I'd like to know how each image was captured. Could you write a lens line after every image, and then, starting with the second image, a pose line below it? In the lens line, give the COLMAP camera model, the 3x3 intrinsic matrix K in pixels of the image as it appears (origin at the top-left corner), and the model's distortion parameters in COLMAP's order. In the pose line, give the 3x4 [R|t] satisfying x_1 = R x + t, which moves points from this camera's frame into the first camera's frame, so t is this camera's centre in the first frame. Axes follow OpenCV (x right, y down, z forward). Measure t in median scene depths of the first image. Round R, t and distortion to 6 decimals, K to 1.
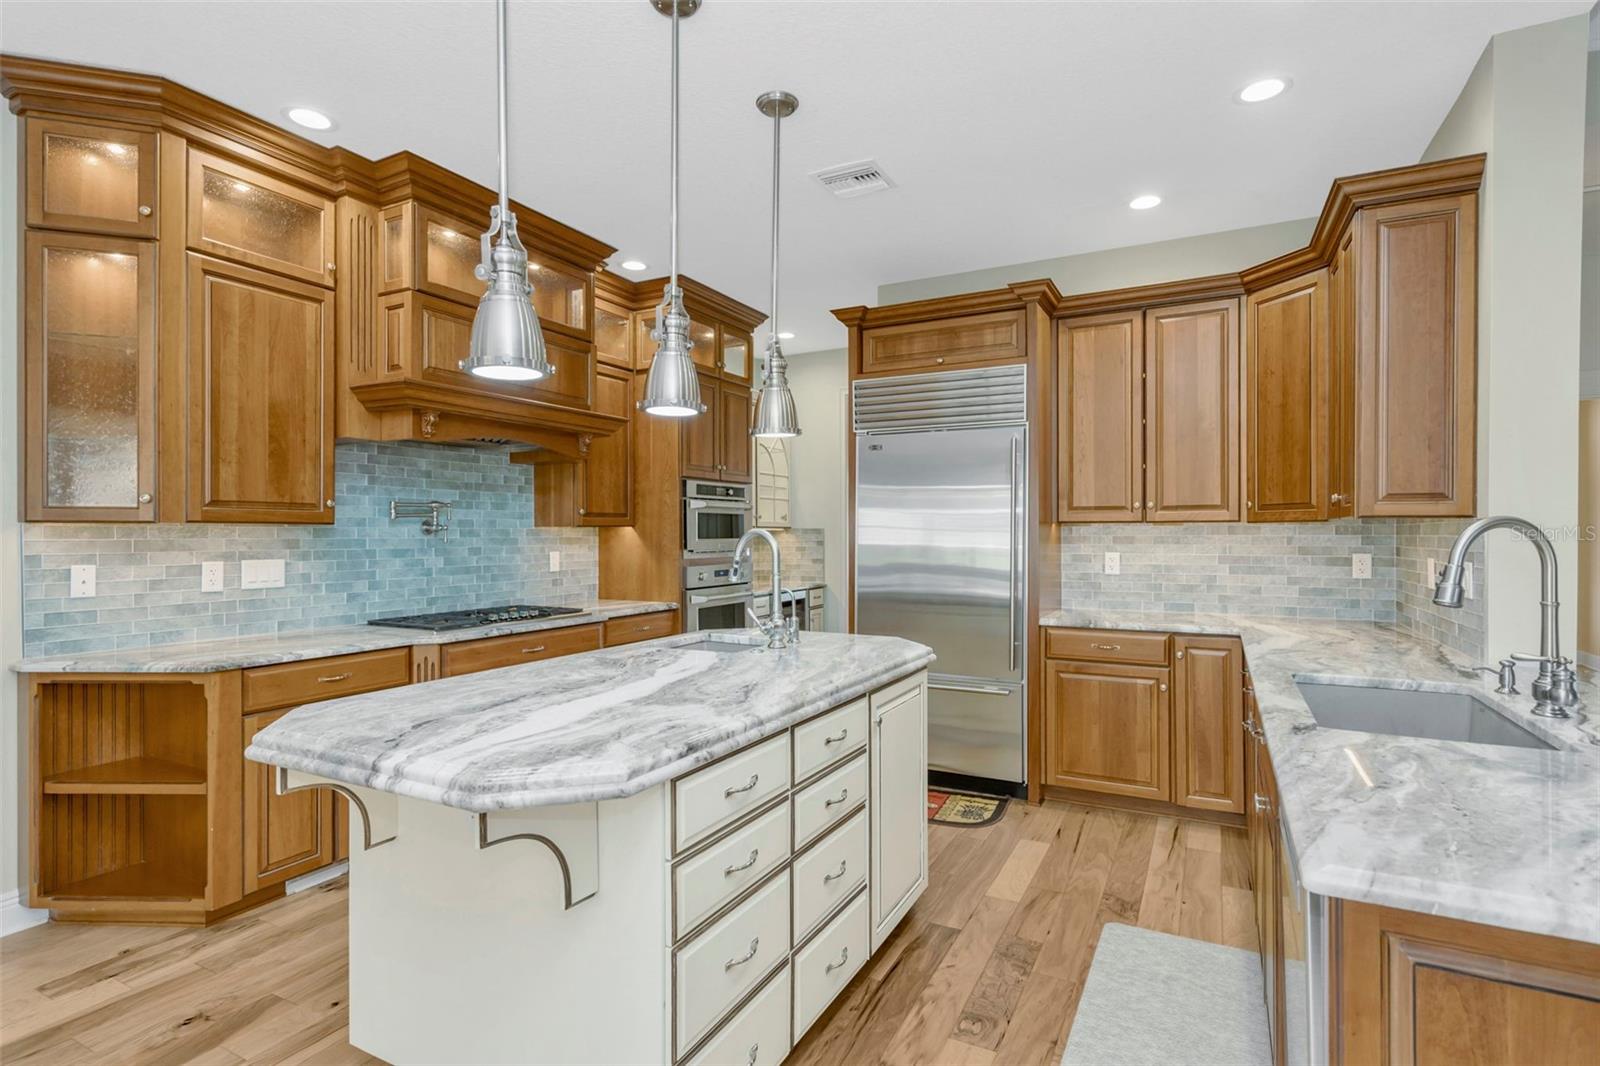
lens RADIAL K [[800.3, 0, 796.7], [0, 800.3, 537.2], [0, 0, 1]] dist [0.006725, 0.000416]
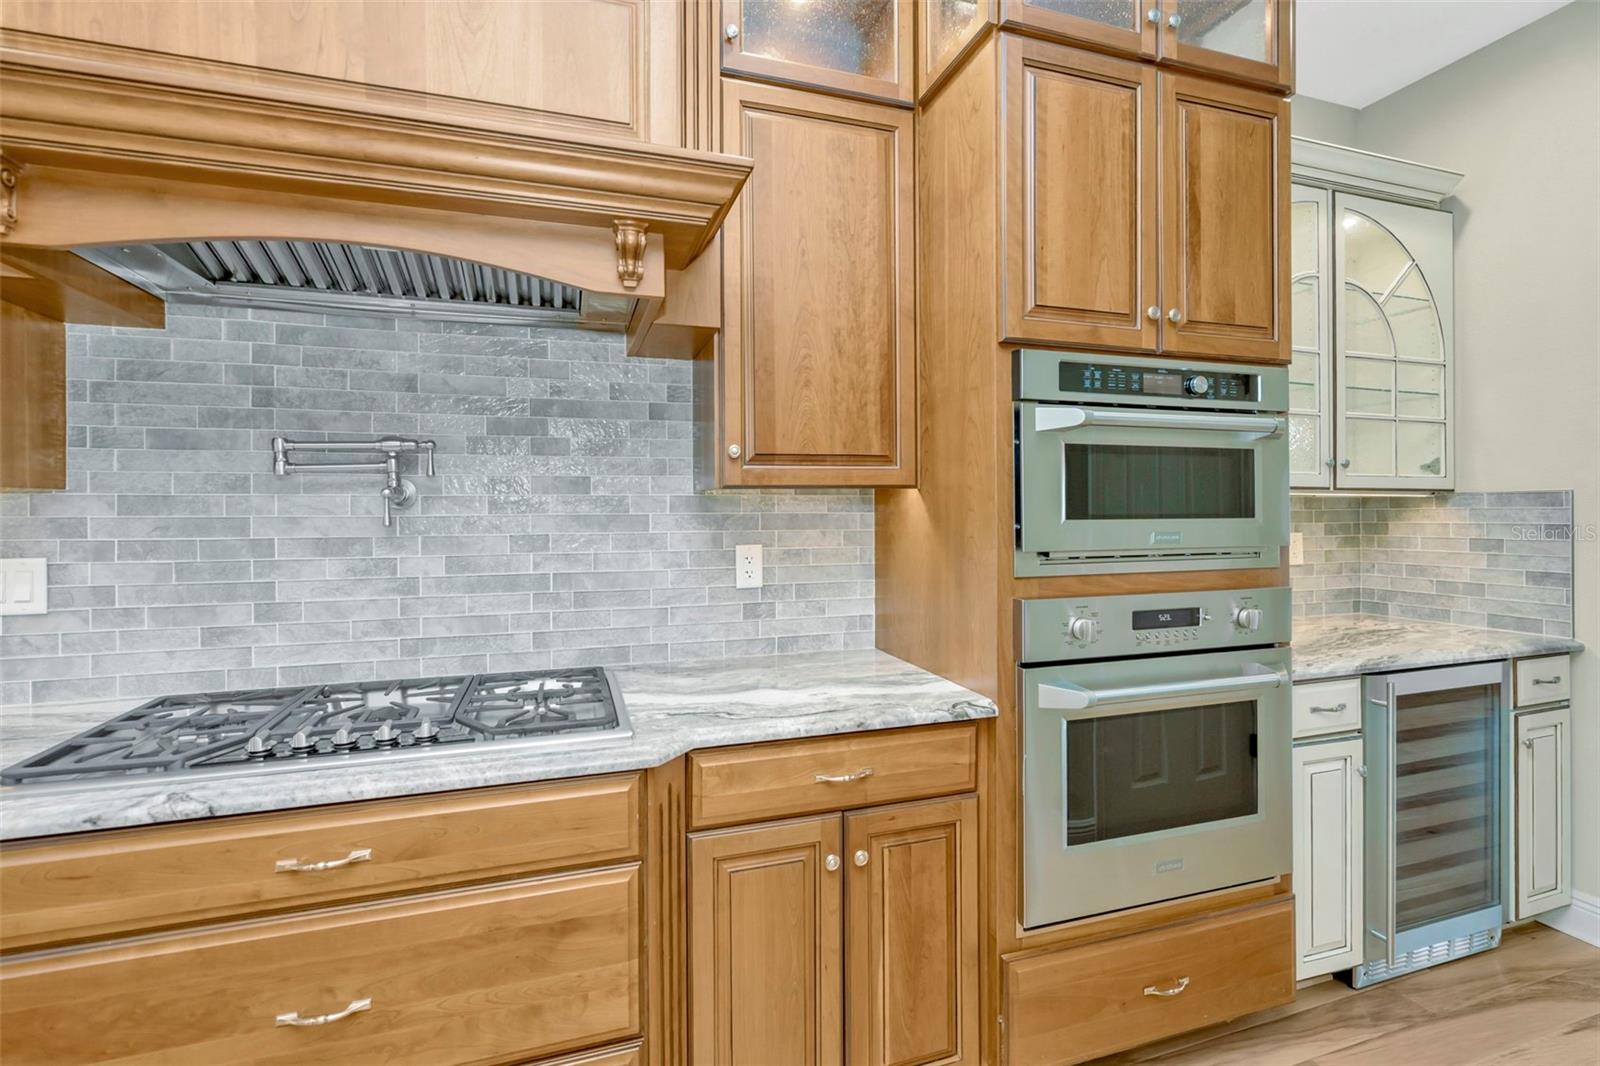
lens RADIAL K [[745.4, 0, 785.9], [0, 745.4, 513.8], [0, 0, 1]] dist [0.001721, -0.000660]
pose [[0.724154, 0.002063, -0.689635, 0.012123], [-0.000974, 0.999998, 0.001968, -0.000870], [0.689637, -0.000753, 0.724155, 0.703928]]
